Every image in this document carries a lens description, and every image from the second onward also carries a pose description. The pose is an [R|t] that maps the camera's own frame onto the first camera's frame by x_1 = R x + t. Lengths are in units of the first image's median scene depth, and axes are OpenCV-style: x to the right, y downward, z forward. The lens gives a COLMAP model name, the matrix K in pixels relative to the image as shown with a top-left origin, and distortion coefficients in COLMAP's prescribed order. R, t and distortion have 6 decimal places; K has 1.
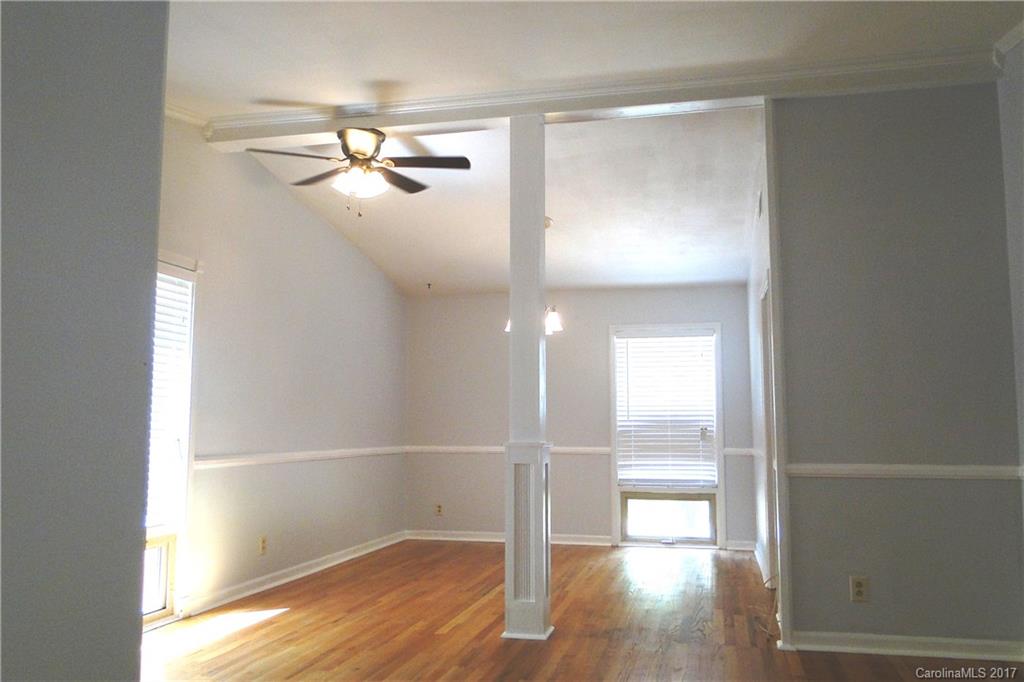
lens RADIAL K [[843.7, 0, 512.0], [0, 843.7, 341.0], [0, 0, 1]] dist [0.005499, 0.004734]
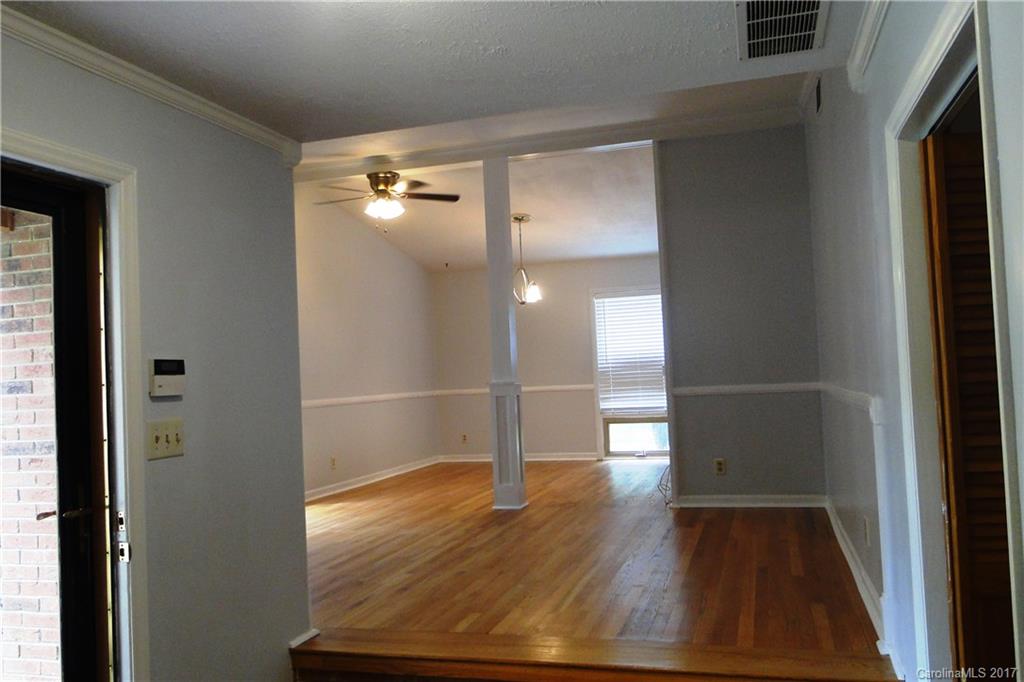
lens RADIAL K [[843.7, 0, 512.0], [0, 843.7, 341.0], [0, 0, 1]] dist [0.005499, 0.004734]
pose [[0.997147, -0.047838, -0.058385, 0.077352], [0.051431, 0.996770, 0.061687, -0.027473], [0.055245, -0.064514, 0.996386, -0.305212]]
